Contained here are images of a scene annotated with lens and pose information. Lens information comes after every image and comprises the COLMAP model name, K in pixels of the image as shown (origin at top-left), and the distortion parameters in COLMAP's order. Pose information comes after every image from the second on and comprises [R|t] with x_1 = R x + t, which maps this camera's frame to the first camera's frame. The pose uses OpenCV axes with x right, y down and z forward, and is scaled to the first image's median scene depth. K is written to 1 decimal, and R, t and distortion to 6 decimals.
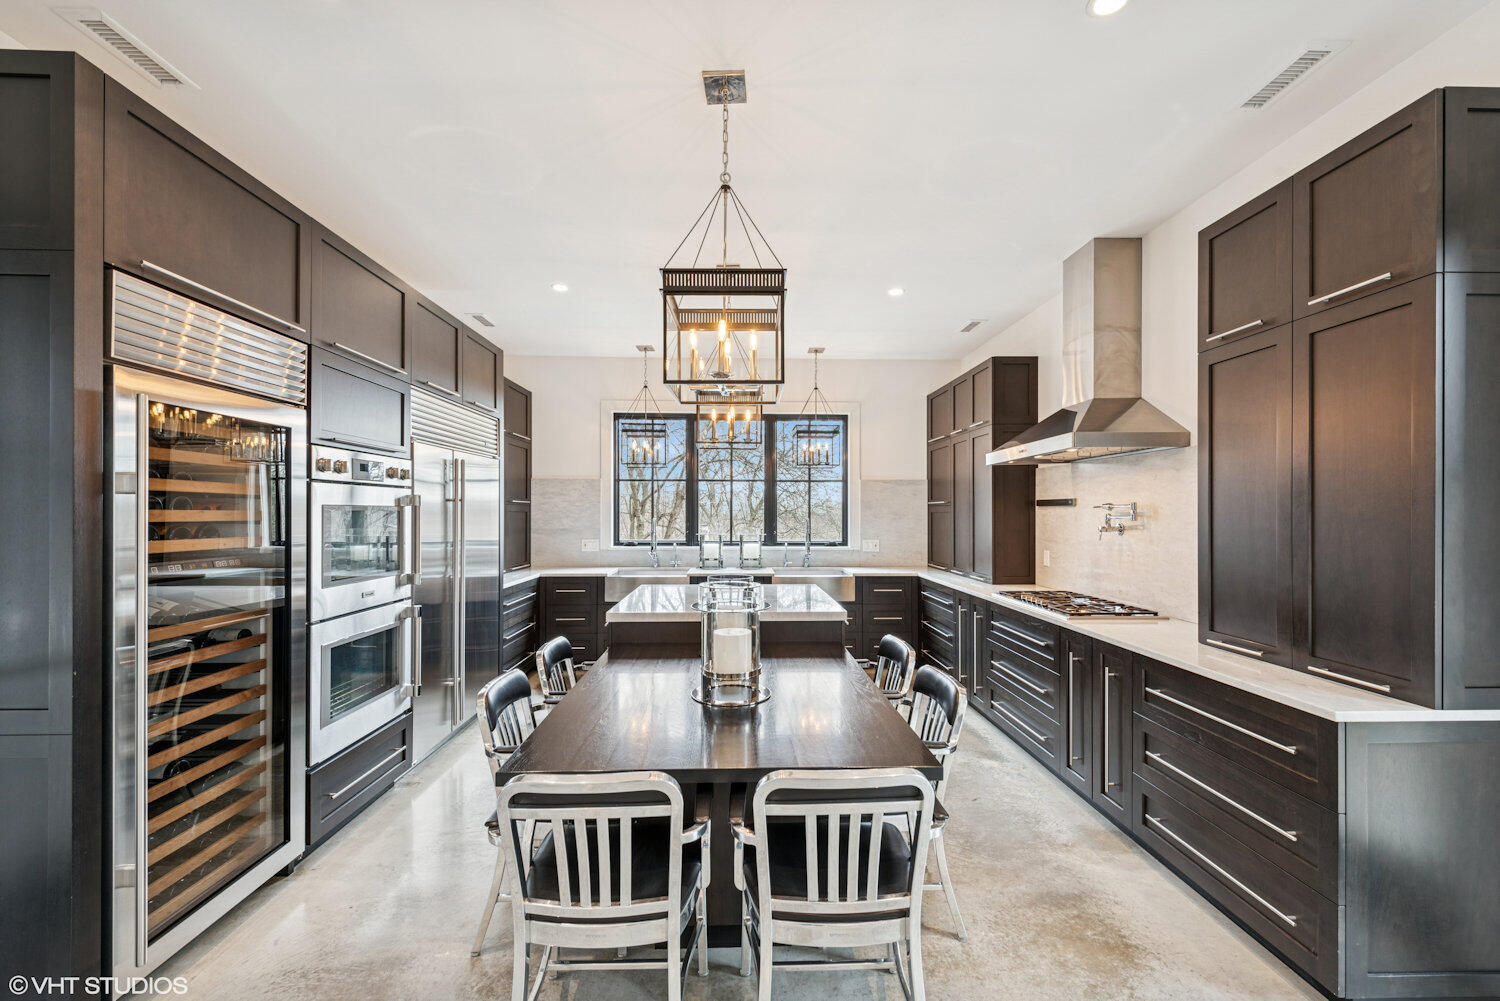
lens RADIAL K [[606.9, 0, 748.3], [0, 606.9, 508.3], [0, 0, 1]] dist [-0.018870, -0.000041]
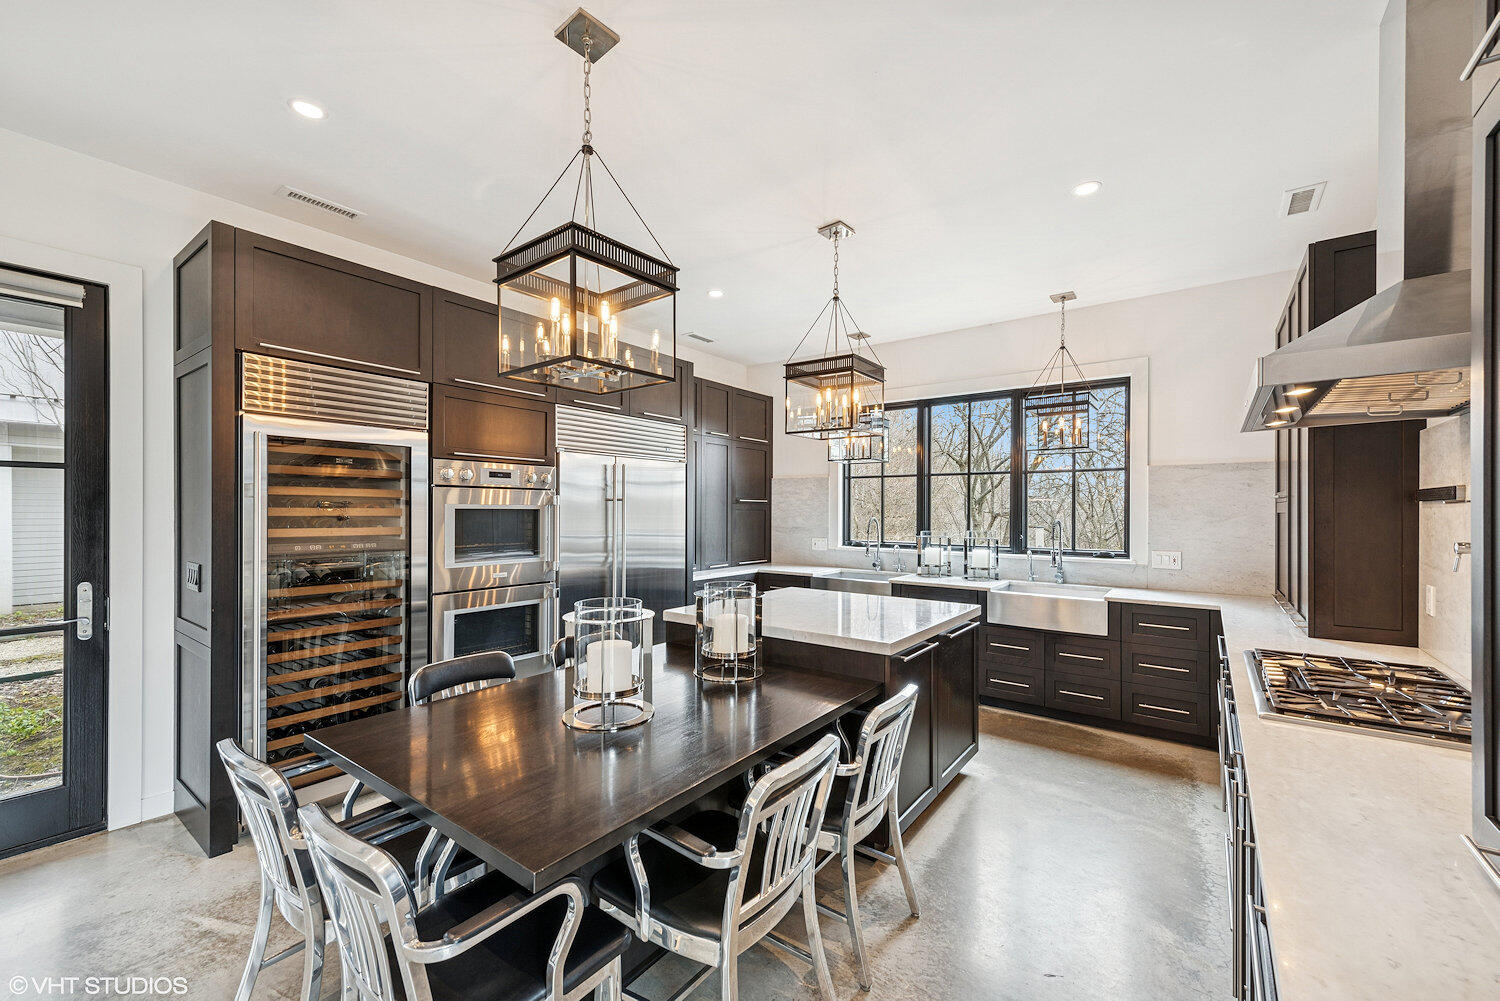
lens RADIAL K [[600.8, 0, 750.0], [0, 600.8, 500.5], [0, 0, 1]] dist [0.037312, 0.000000]
pose [[0.783926, -0.008817, -0.620791, 0.291629], [0.001638, 0.999925, -0.012133, 0.001253], [0.620852, 0.008494, 0.783882, 0.174813]]
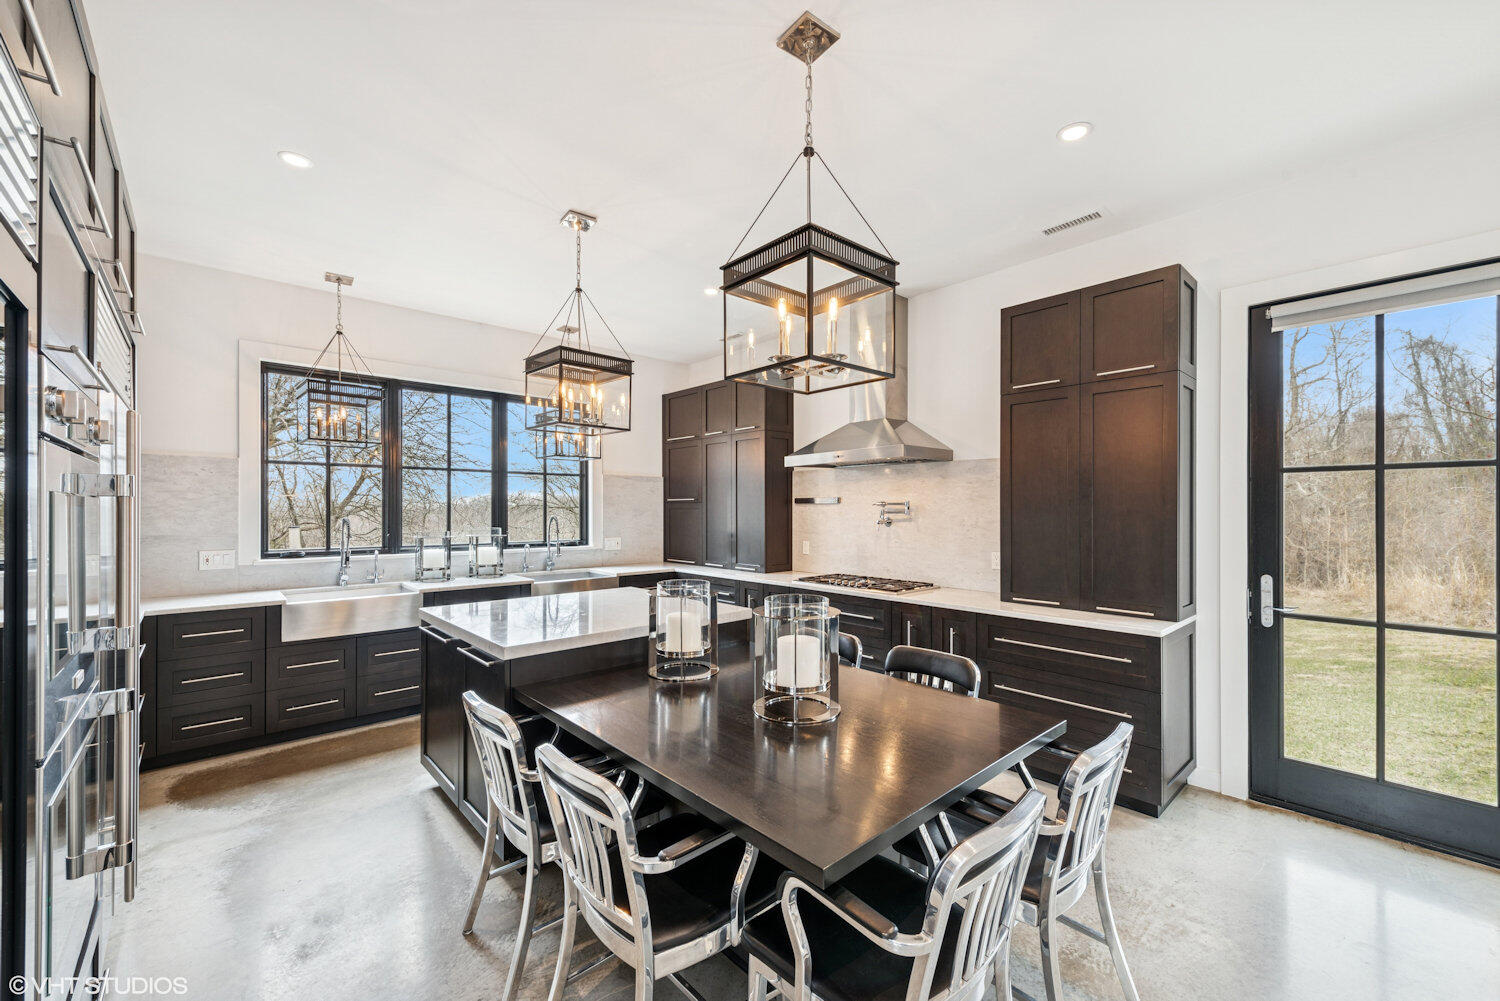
lens RADIAL K [[599.7, 0, 762.6], [0, 599.7, 506.0], [0, 0, 1]] dist [0.000056, -0.000067]
pose [[0.749962, 0.003135, 0.661474, -0.276628], [-0.004297, 0.999991, 0.000132, 0.000941], [-0.661467, -0.002942, 0.749968, 0.144291]]
